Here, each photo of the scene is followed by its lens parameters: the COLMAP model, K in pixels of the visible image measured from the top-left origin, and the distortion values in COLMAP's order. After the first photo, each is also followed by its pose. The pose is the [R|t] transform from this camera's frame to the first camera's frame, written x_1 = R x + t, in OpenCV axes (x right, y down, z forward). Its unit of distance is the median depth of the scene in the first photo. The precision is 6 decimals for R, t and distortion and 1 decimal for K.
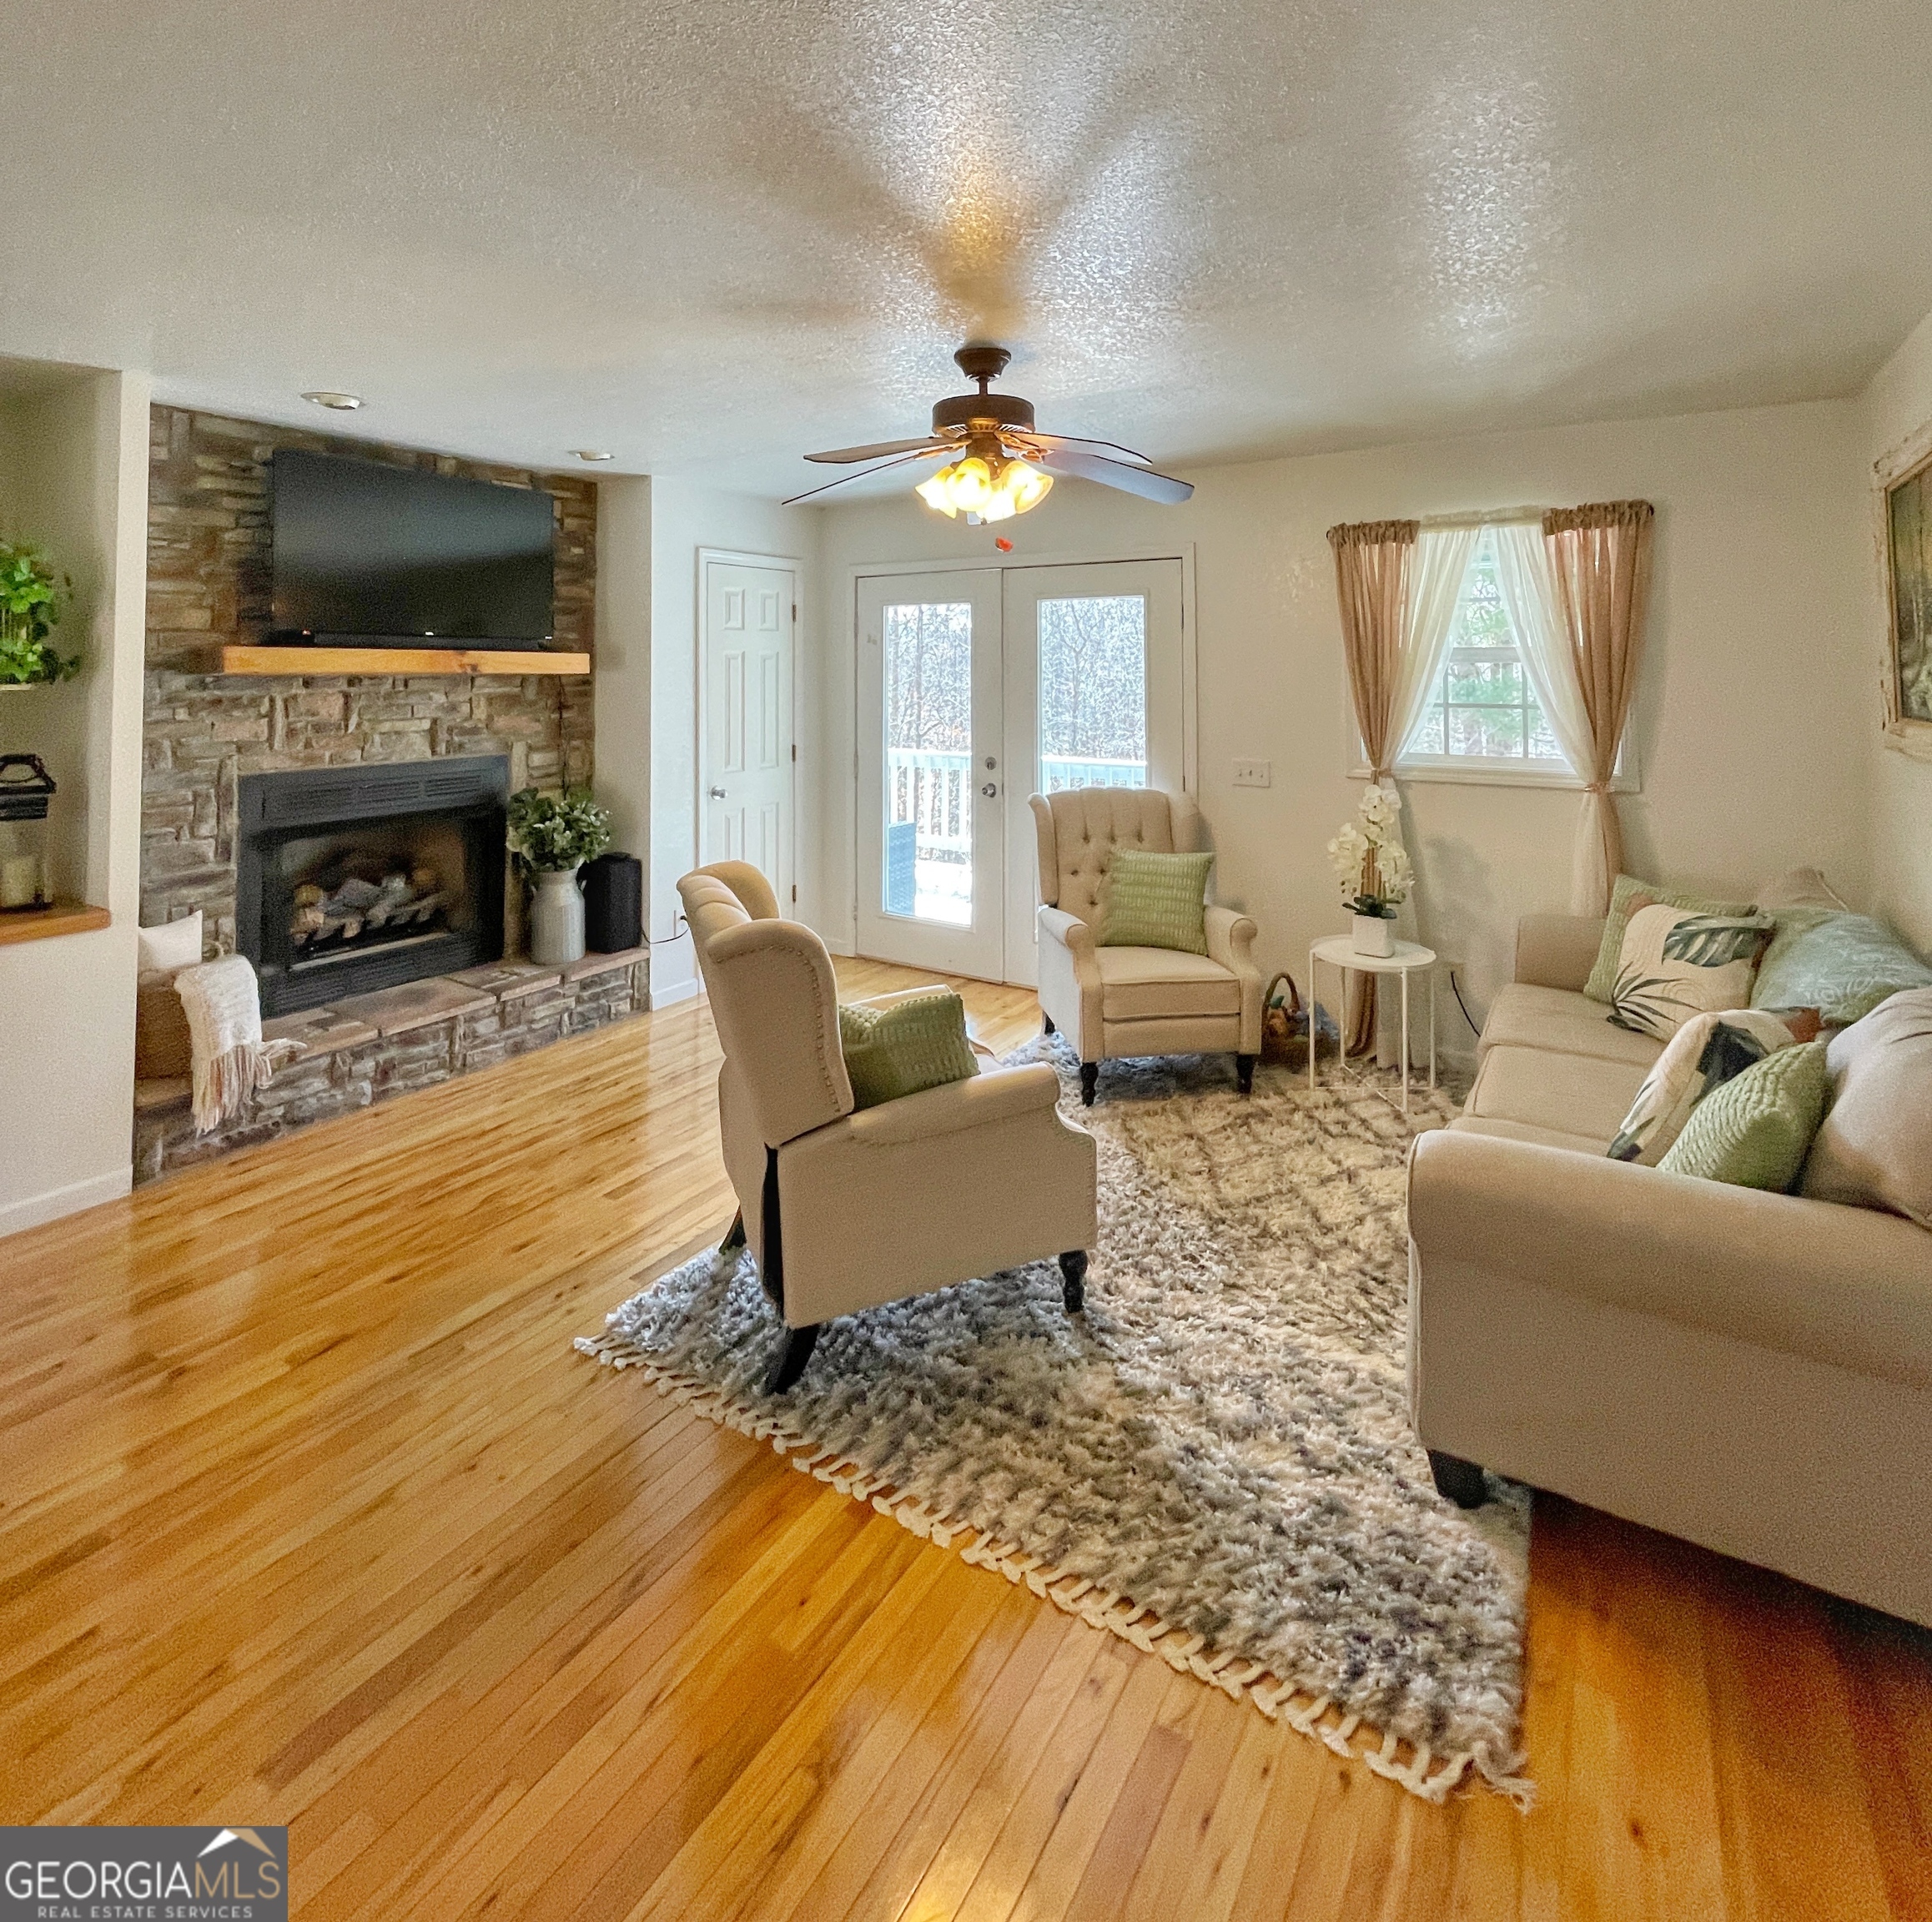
lens RADIAL K [[1037.3, 0, 967.1], [0, 1037.3, 641.3], [0, 0, 1]] dist [-0.000894, -0.001926]
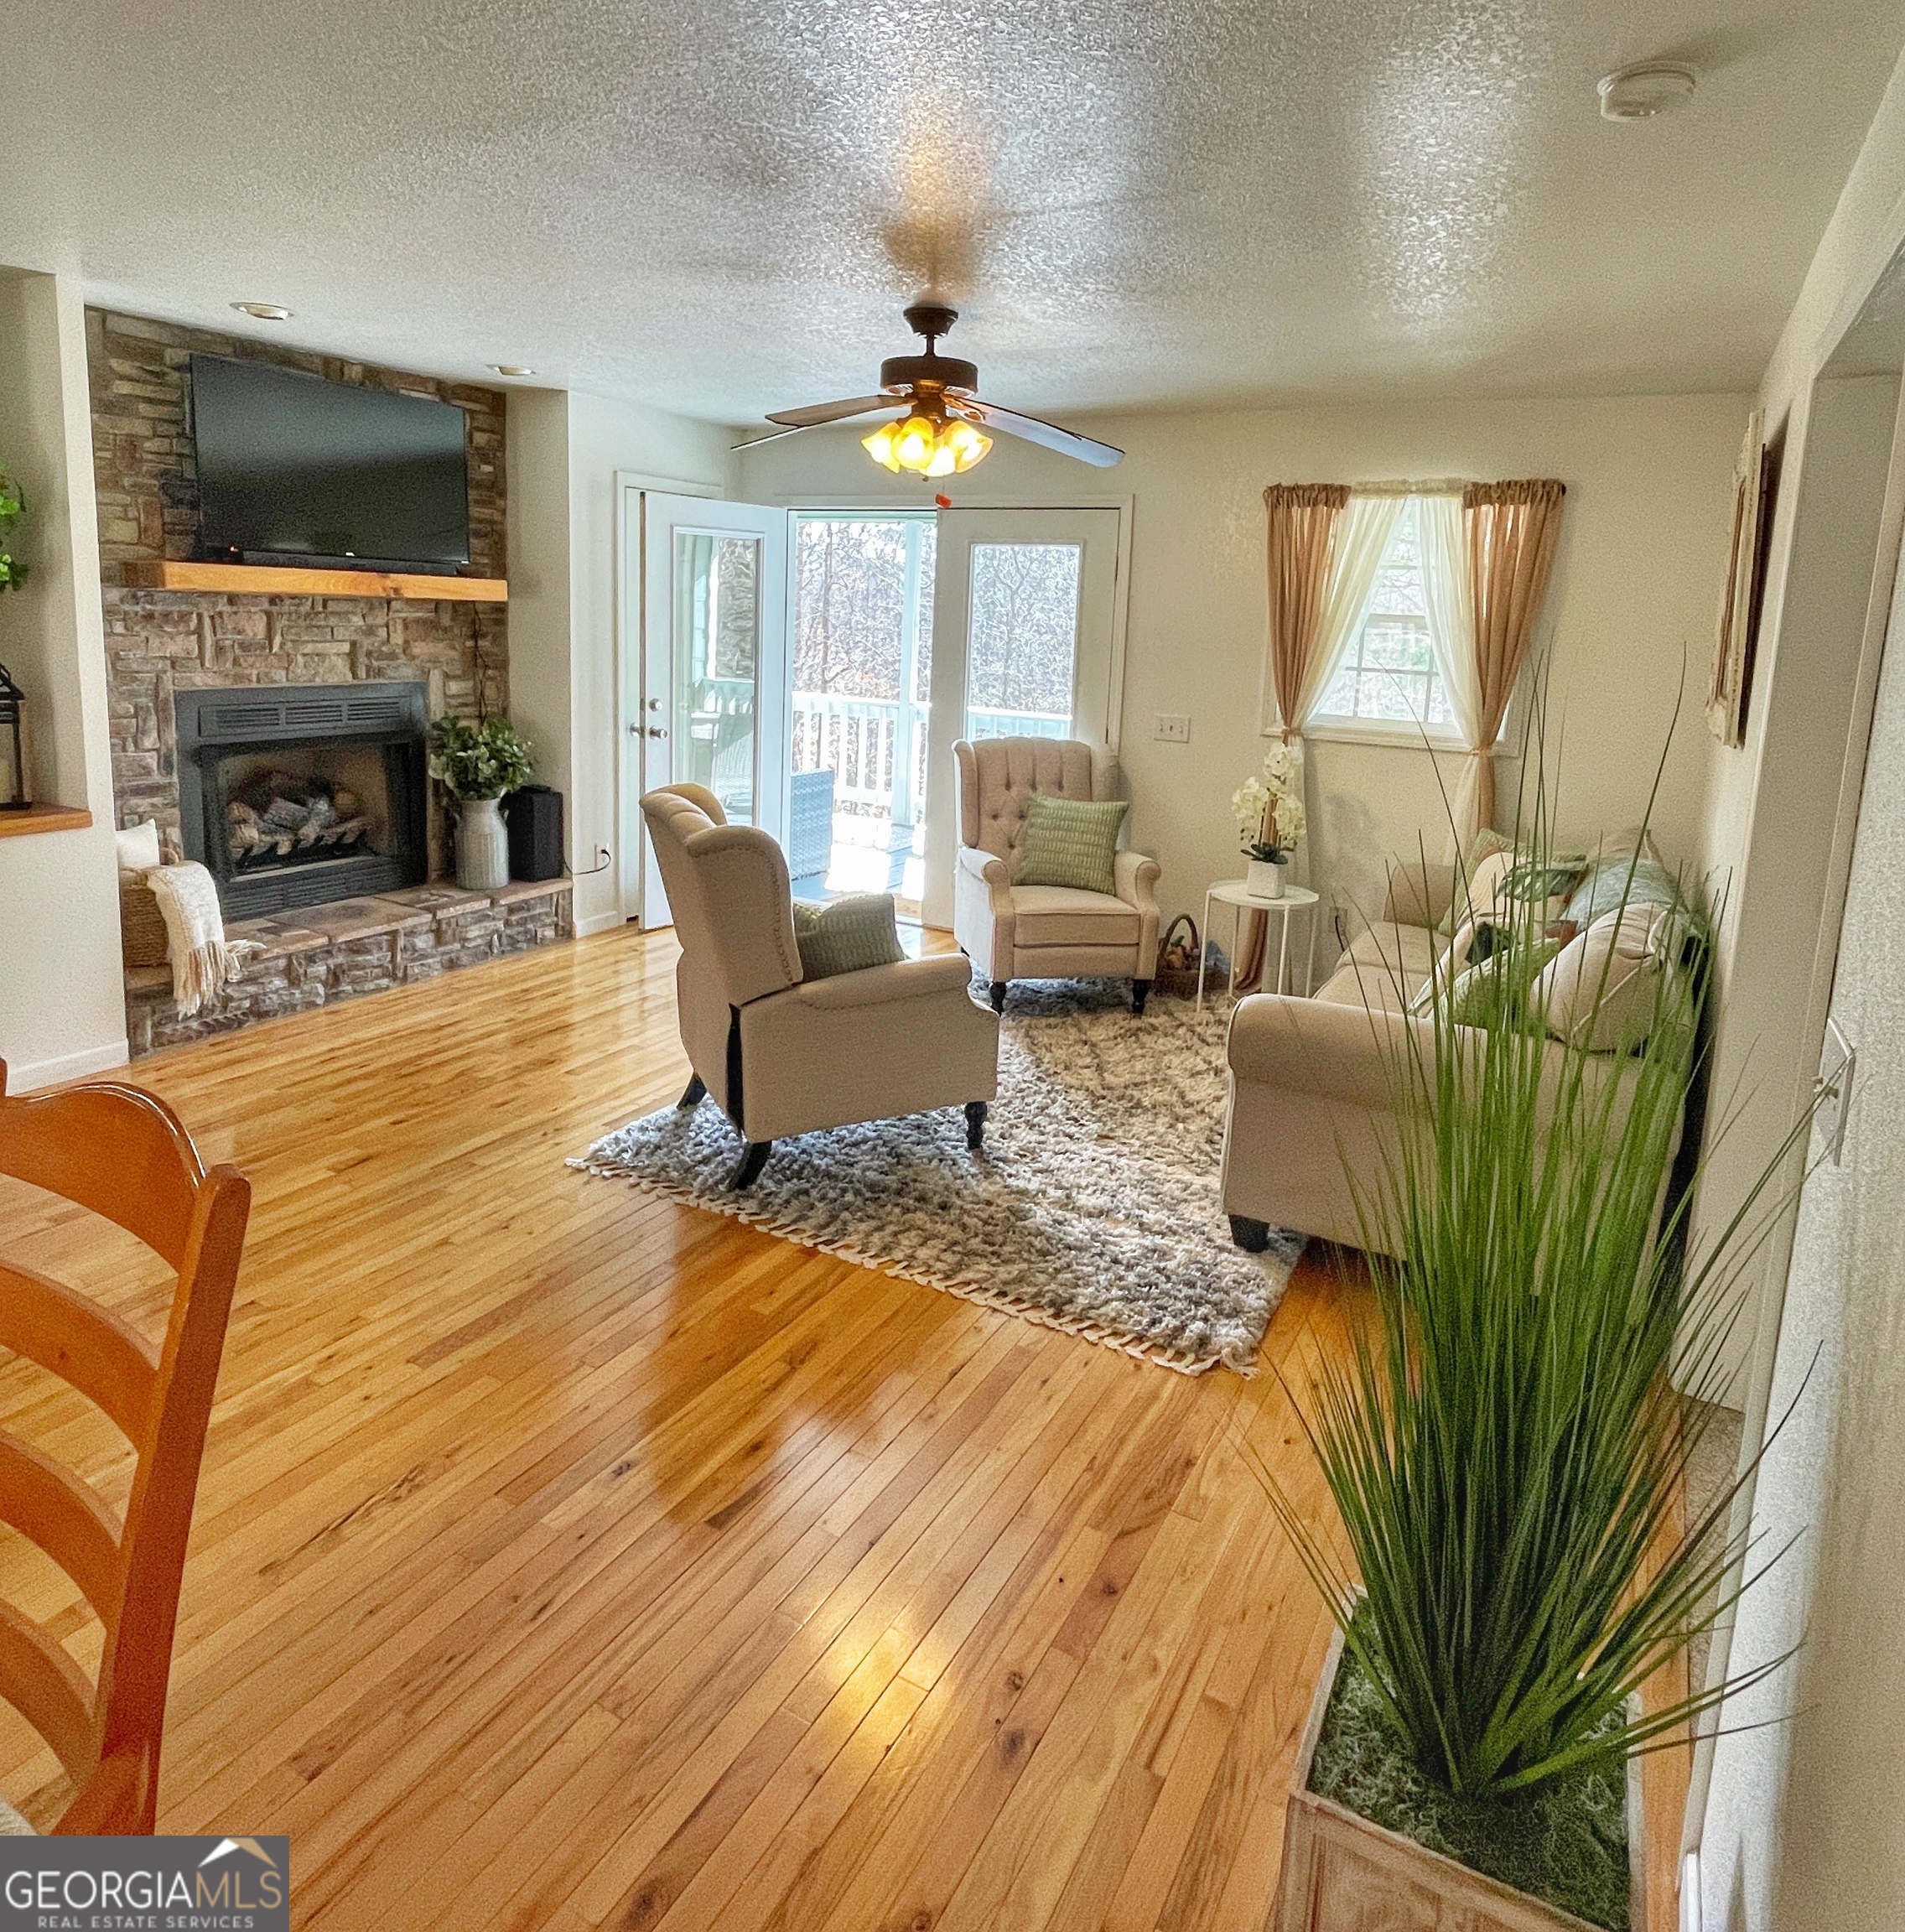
lens RADIAL K [[1252.7, 0, 946.3], [0, 1252.7, 791.3], [0, 0, 1]] dist [-0.000597, -0.000853]
pose [[0.997741, 0.034601, 0.057589, -0.022066], [-0.044060, 0.984098, 0.172078, -0.018655], [-0.050719, -0.174226, 0.983399, -0.277110]]
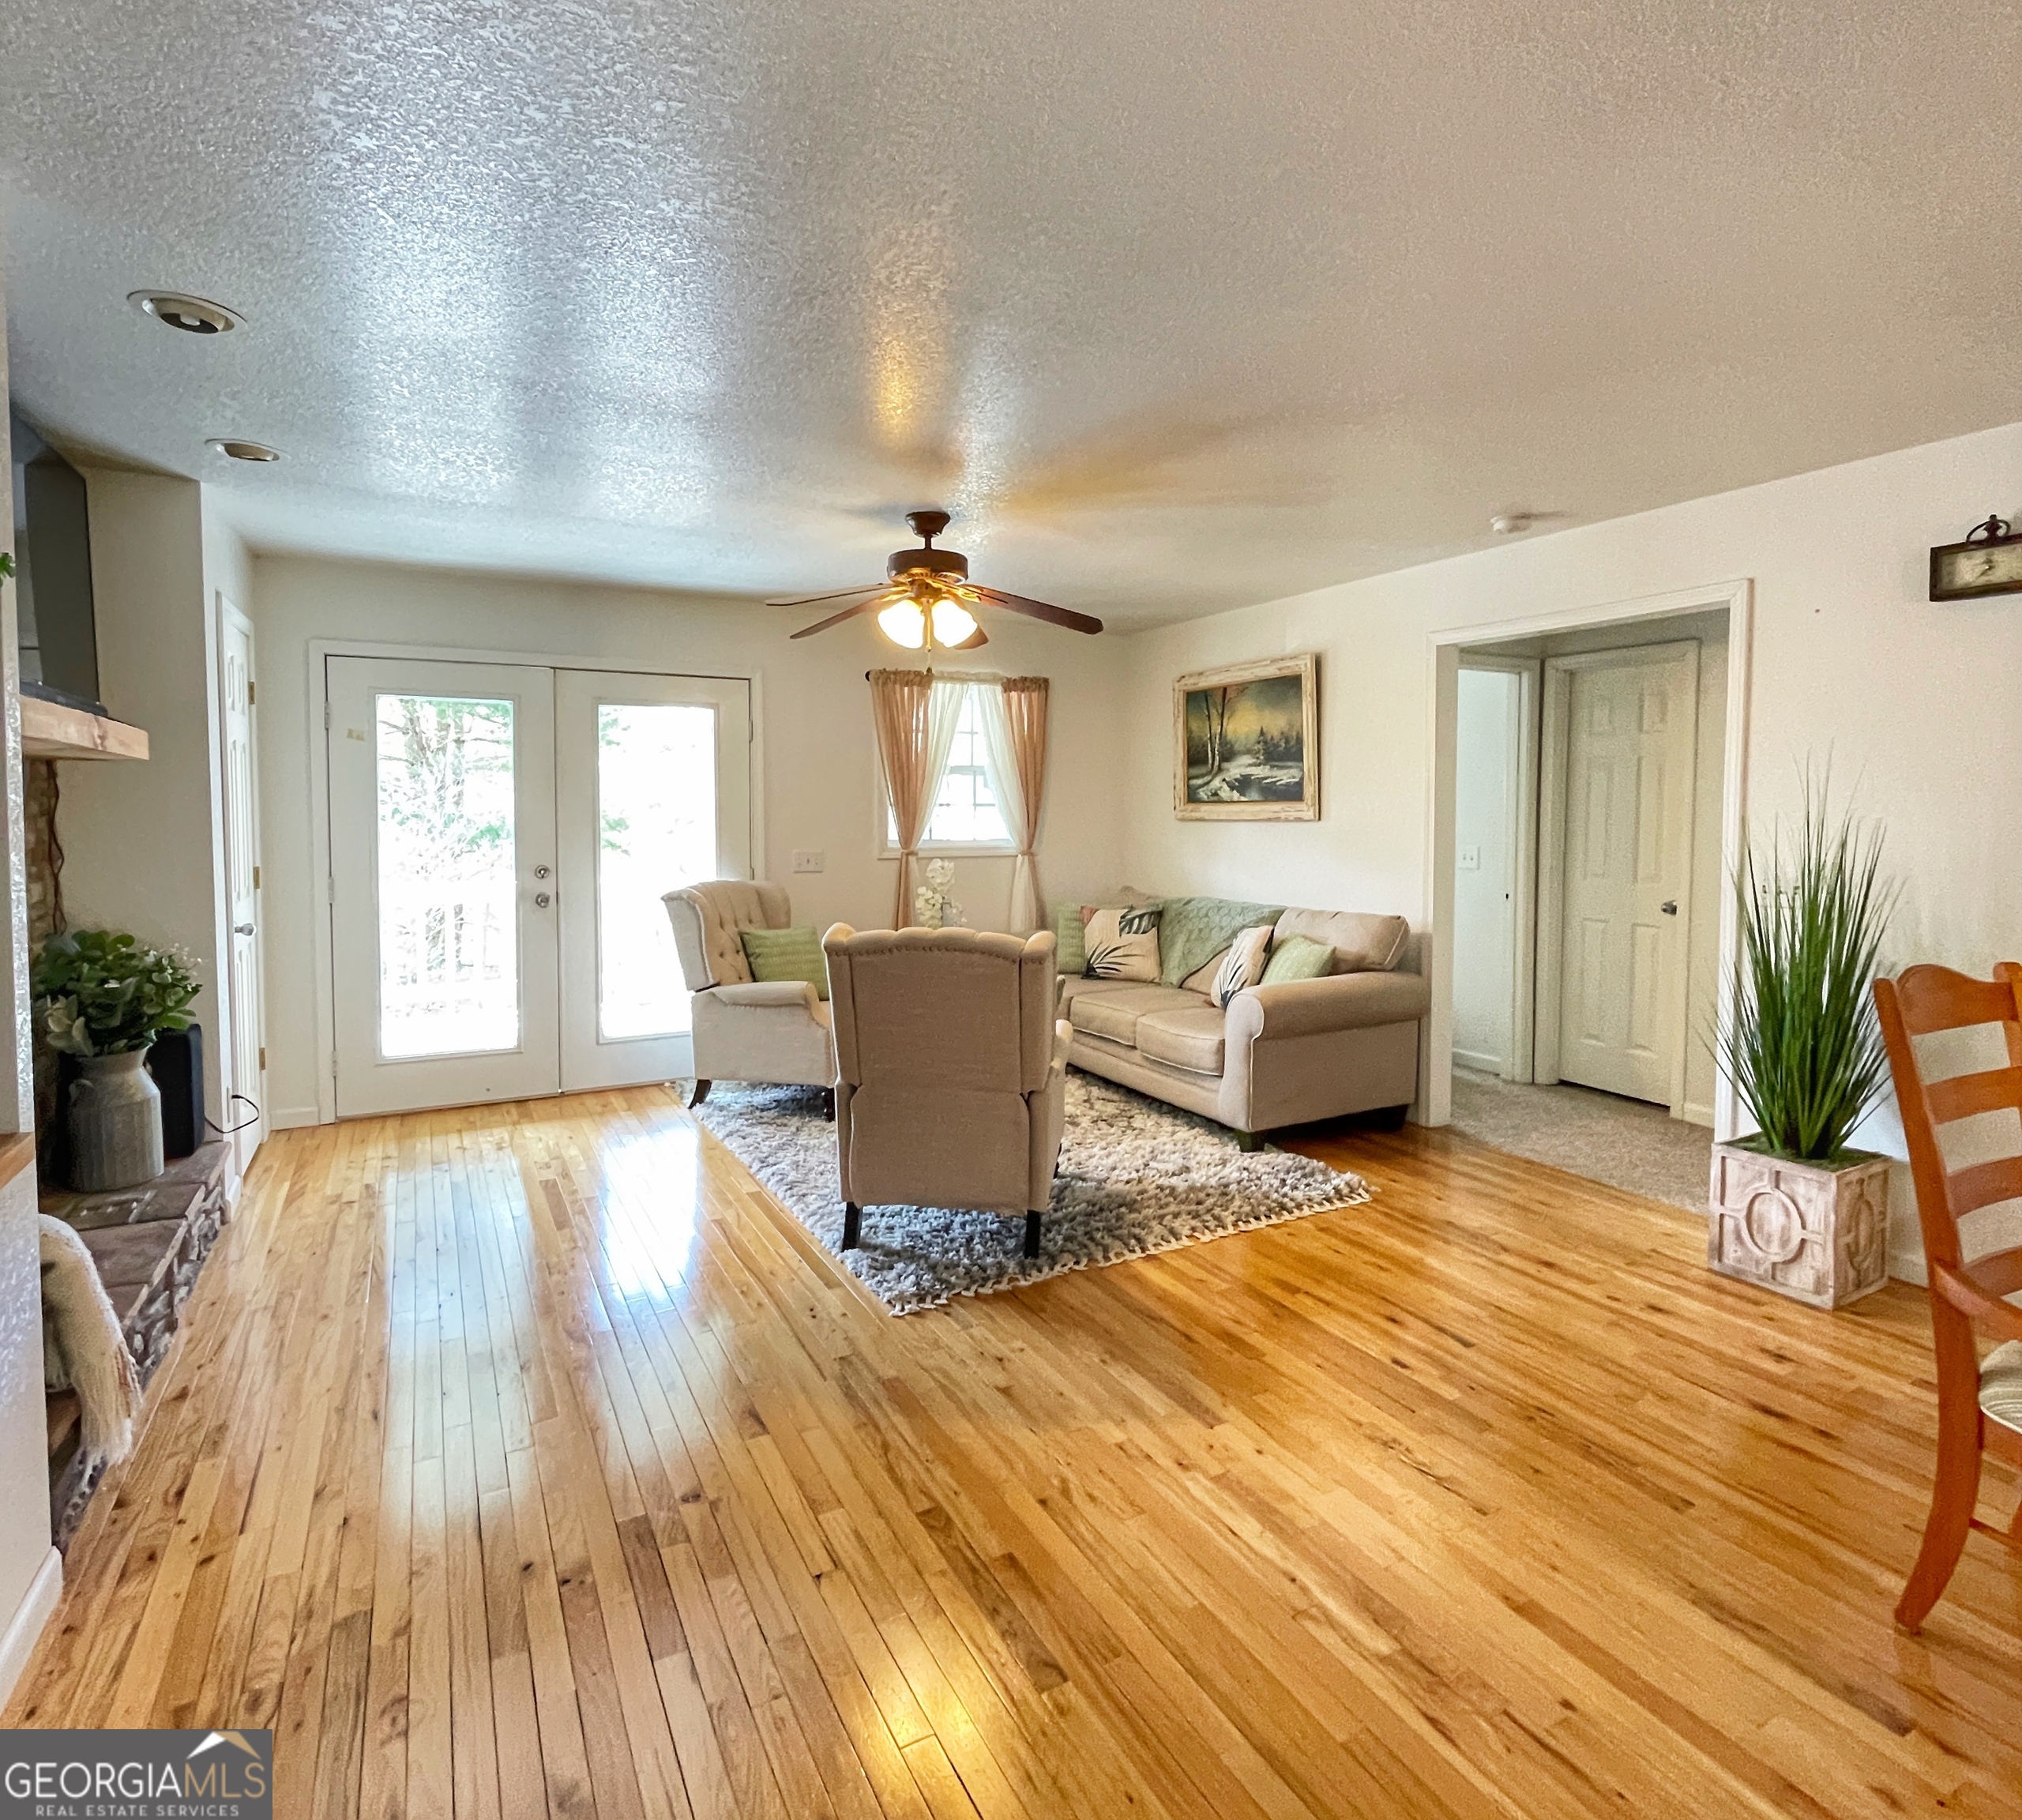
lens RADIAL K [[1091.3, 0, 1012.5], [0, 1091.3, 848.9], [0, 0, 1]] dist [0.002852, -0.000766]
pose [[0.483752, -0.033608, 0.874559, -0.965611], [-0.024775, 0.998336, 0.052068, 0.049838], [-0.874854, -0.046855, 0.482115, 0.206827]]
